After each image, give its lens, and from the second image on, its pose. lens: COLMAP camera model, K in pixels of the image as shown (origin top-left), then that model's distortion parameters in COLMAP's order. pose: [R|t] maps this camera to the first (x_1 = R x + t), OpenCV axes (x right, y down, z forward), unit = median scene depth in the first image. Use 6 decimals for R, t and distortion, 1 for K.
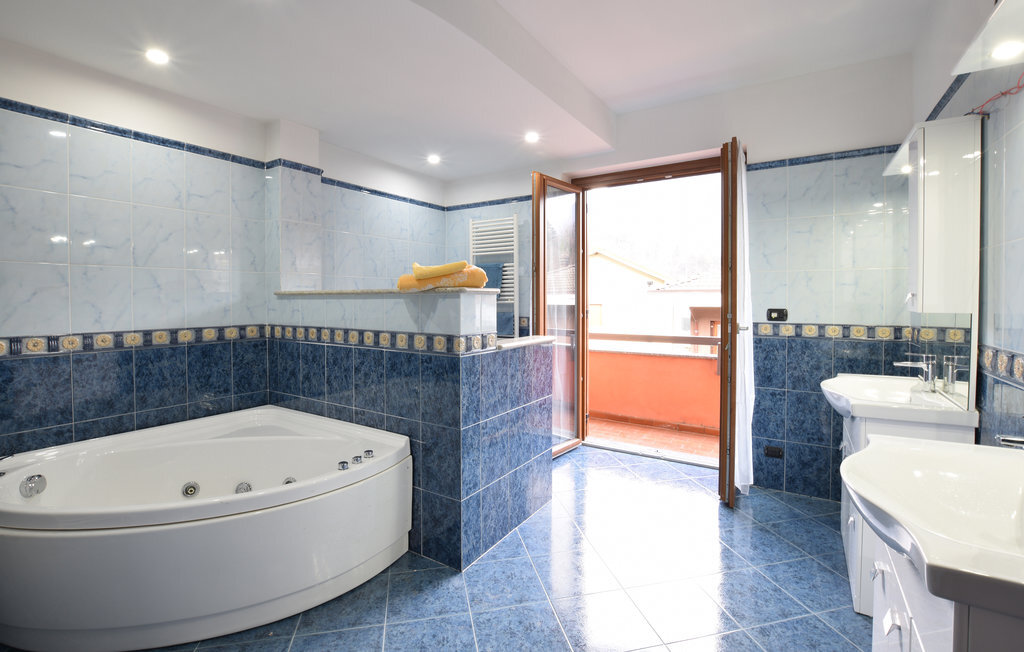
lens RADIAL K [[455.4, 0, 509.0], [0, 455.4, 305.8], [0, 0, 1]] dist [-0.036641, 0.006777]
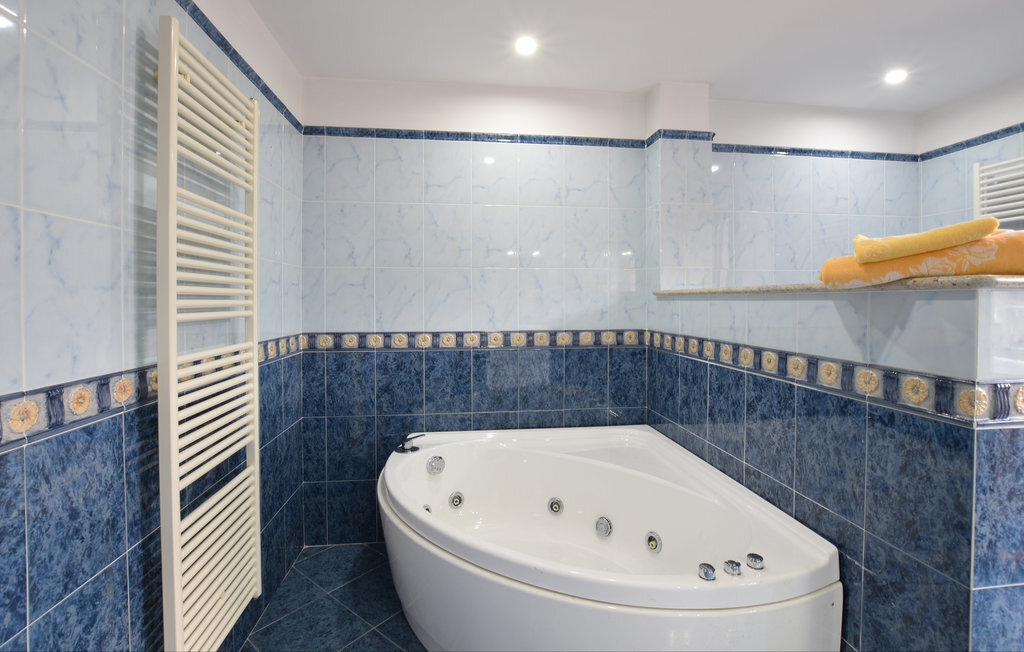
lens RADIAL K [[455.4, 0, 509.0], [0, 455.4, 305.8], [0, 0, 1]] dist [-0.036641, 0.006777]
pose [[0.642798, 0.010689, -0.765961, -0.060272], [-0.011909, 0.999921, 0.003960, -0.005265], [0.765943, 0.006577, 0.642875, 0.307822]]
